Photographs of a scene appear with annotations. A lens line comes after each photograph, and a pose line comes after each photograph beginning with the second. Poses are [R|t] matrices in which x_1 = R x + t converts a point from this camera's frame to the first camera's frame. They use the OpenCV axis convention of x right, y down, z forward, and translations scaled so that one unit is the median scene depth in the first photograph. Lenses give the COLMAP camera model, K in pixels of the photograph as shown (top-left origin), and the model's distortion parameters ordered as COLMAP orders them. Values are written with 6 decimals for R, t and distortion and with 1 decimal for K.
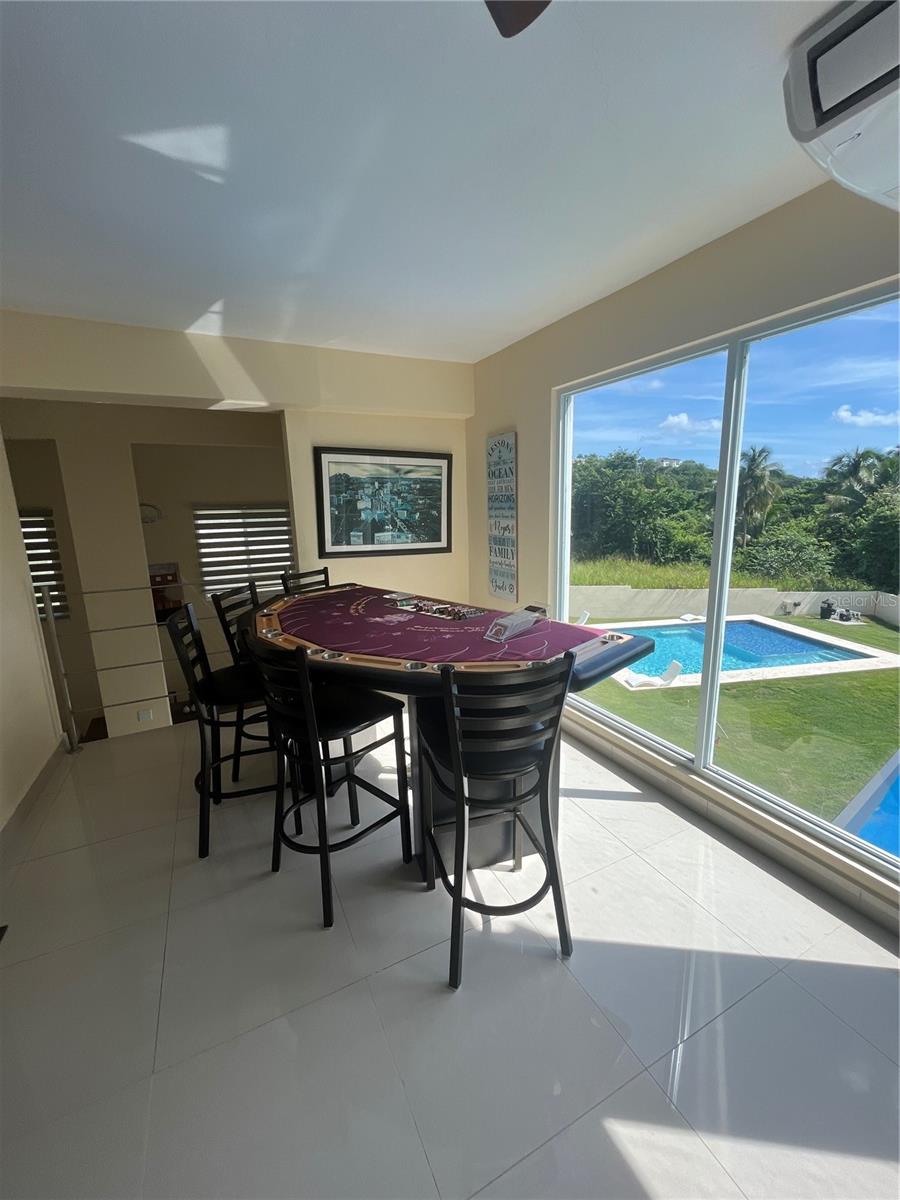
lens RADIAL K [[480.9, 0, 448.9], [0, 480.9, 599.6], [0, 0, 1]] dist [-0.003967, 0.000327]
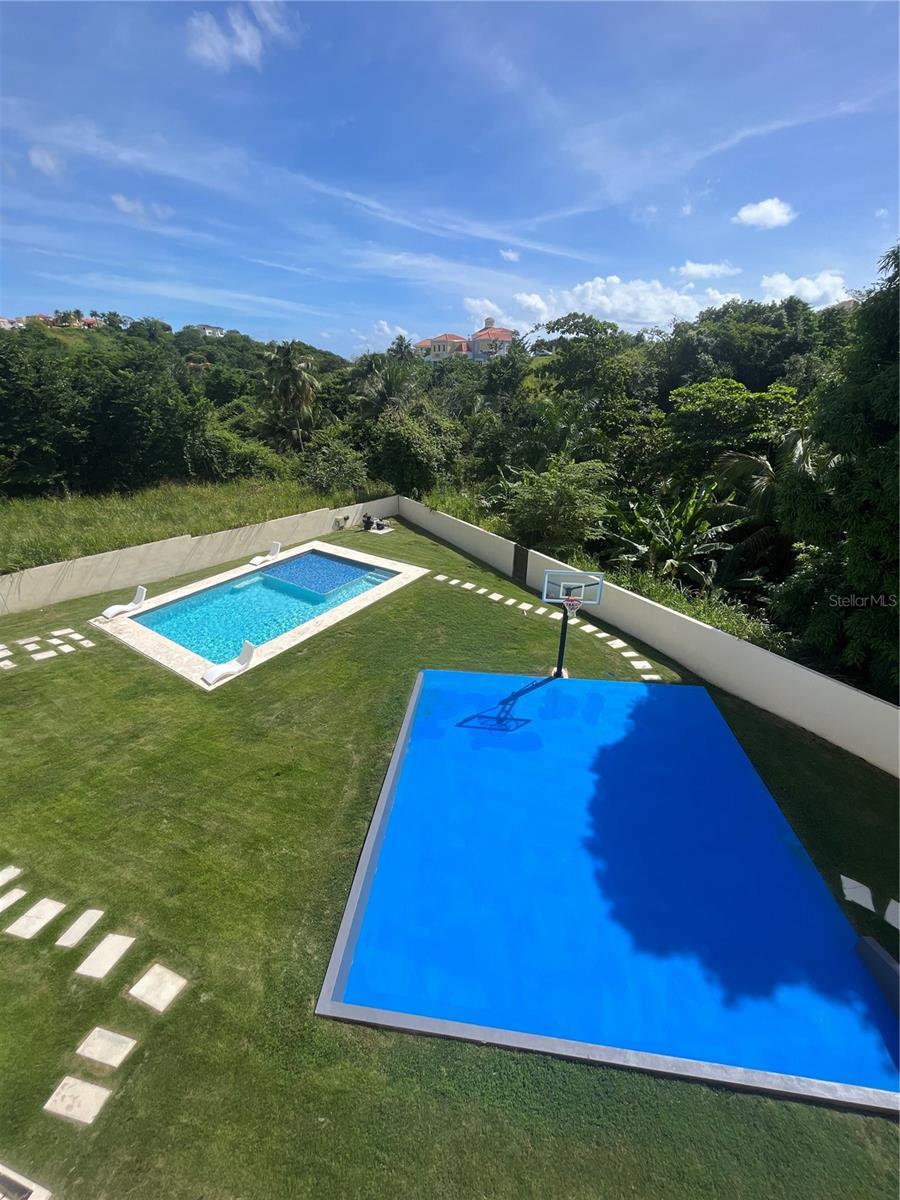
lens RADIAL K [[480.9, 0, 447.8], [0, 480.9, 602.1], [0, 0, 1]] dist [-0.003967, 0.000327]
pose [[0.682433, -0.302064, 0.665614, 0.067858], [0.132619, 0.946672, 0.293641, -0.105957], [-0.718817, -0.112118, 0.686099, 0.018866]]
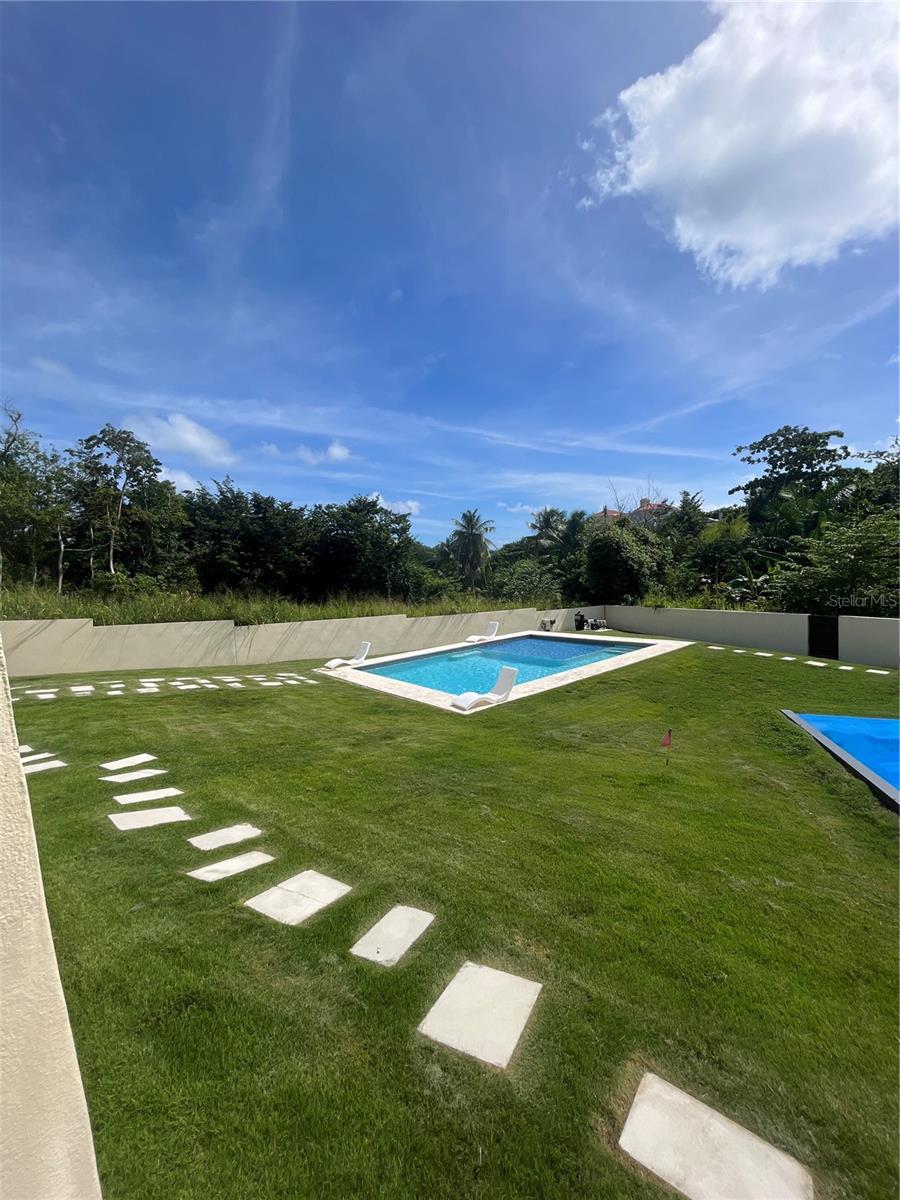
lens RADIAL K [[480.9, 0, 448.5], [0, 480.9, 612.2], [0, 0, 1]] dist [-0.003967, 0.000327]
pose [[0.859154, -0.068912, 0.507056, 0.010665], [0.138321, 0.985279, -0.100465, 0.061536], [-0.492668, 0.156451, 0.856038, 0.223053]]
